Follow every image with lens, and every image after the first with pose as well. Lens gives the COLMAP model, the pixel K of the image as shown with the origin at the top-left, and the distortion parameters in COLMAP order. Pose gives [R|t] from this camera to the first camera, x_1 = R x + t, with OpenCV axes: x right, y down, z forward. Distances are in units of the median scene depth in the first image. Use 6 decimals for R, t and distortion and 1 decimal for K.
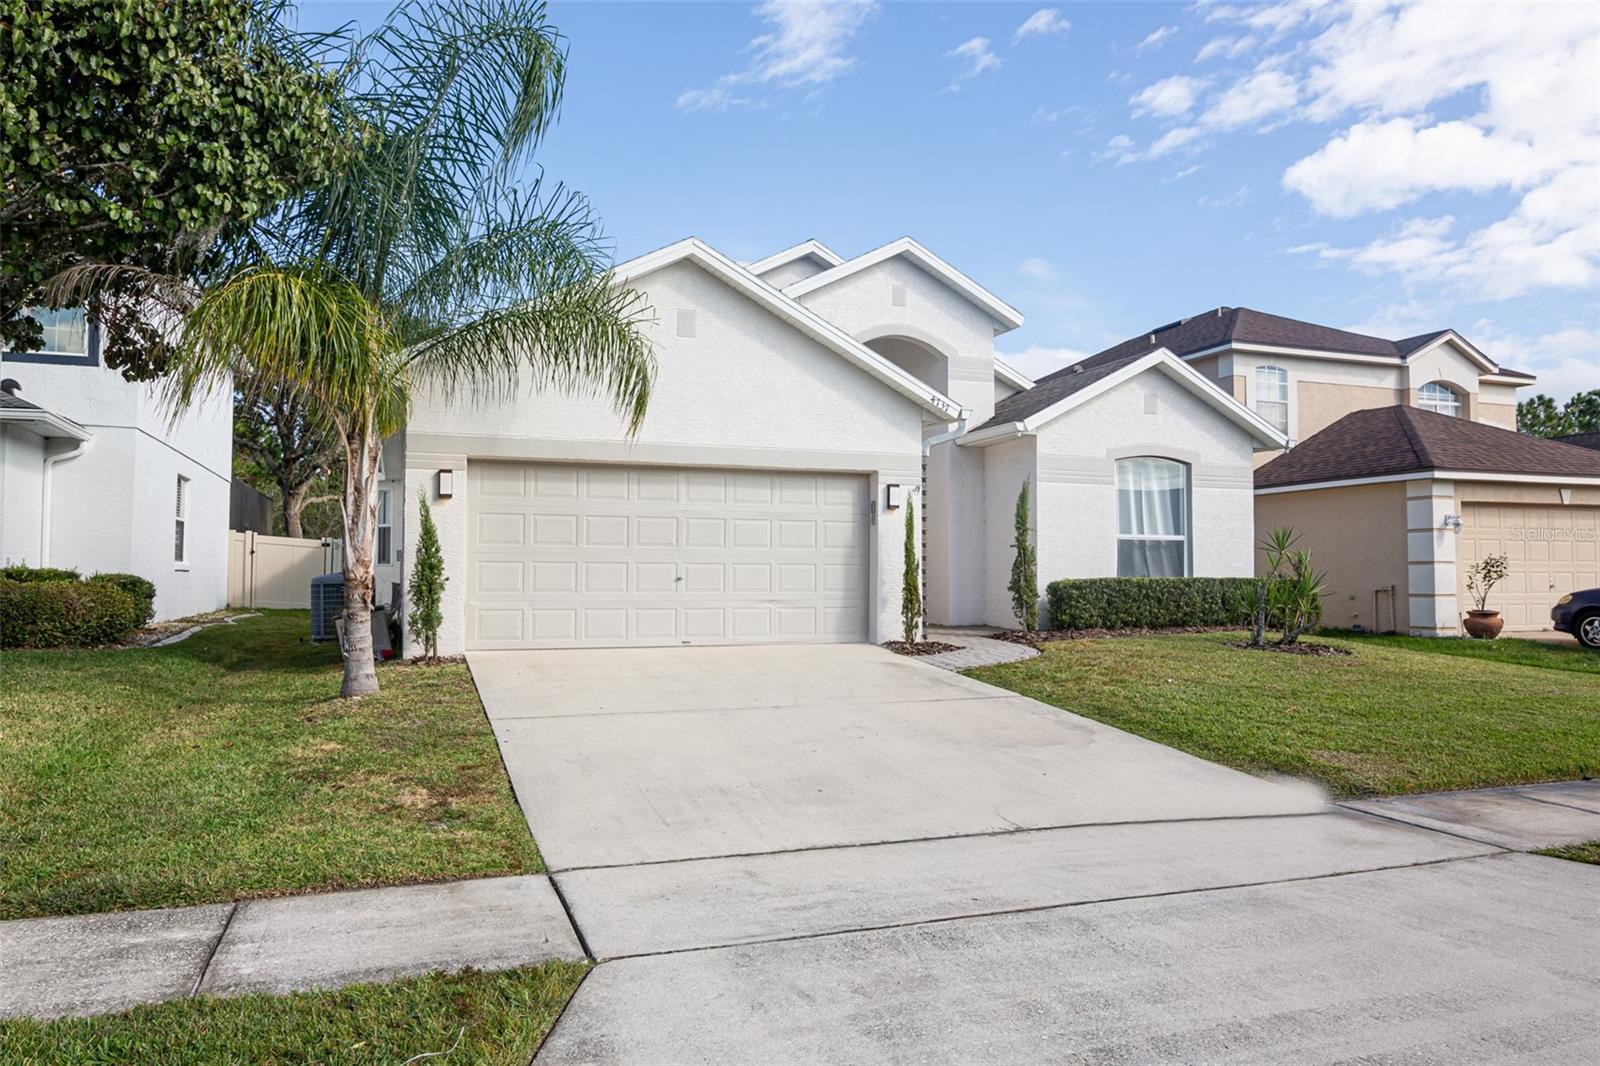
lens RADIAL K [[1050.8, 0, 859.8], [0, 1050.8, 529.1], [0, 0, 1]] dist [-0.007453, 0.000660]
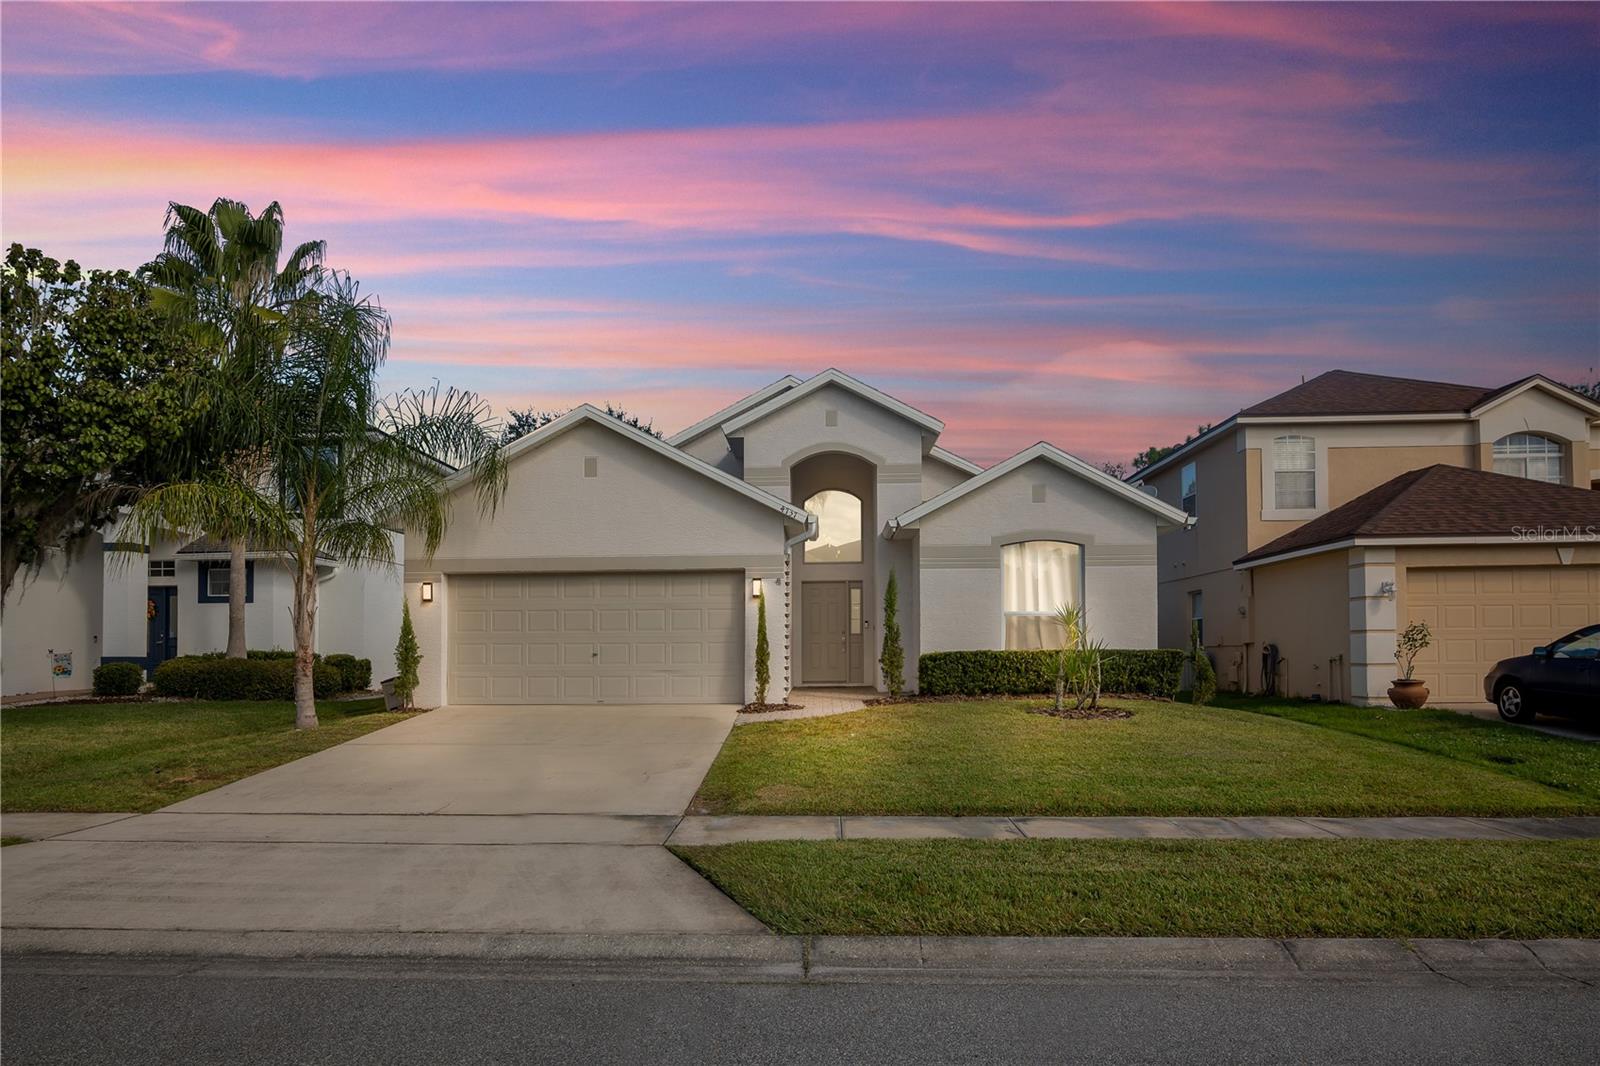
lens RADIAL K [[989.1, 0, 846.7], [0, 989.1, 623.9], [0, 0, 1]] dist [-0.015385, 0.001635]
pose [[0.923498, -0.020090, -0.383078, 0.472962], [0.027267, 0.999540, 0.013313, -0.000599], [0.382634, -0.022740, 0.923620, -0.043417]]
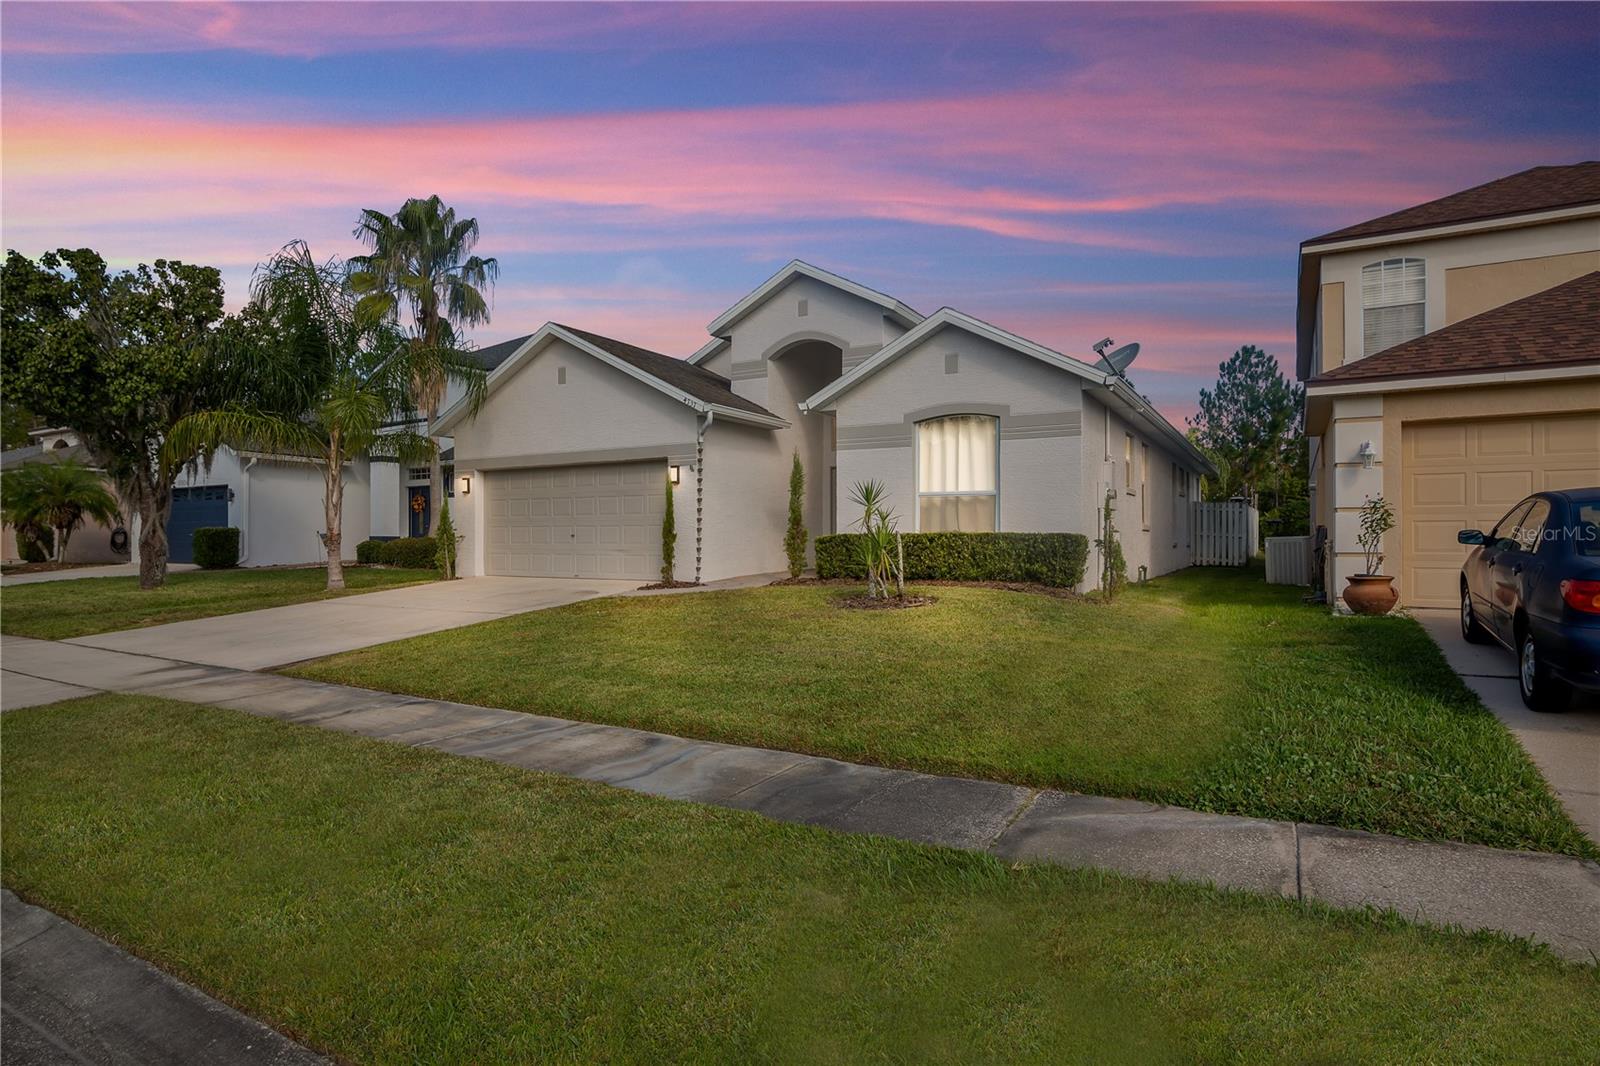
lens RADIAL K [[895.6, 0, 805.9], [0, 895.6, 528.2], [0, 0, 1]] dist [-0.018472, 0.000104]
pose [[0.622313, -0.013551, -0.782651, 0.844775], [0.037876, 0.999200, 0.012816, 0.024041], [0.781852, -0.037619, 0.622329, 0.329934]]
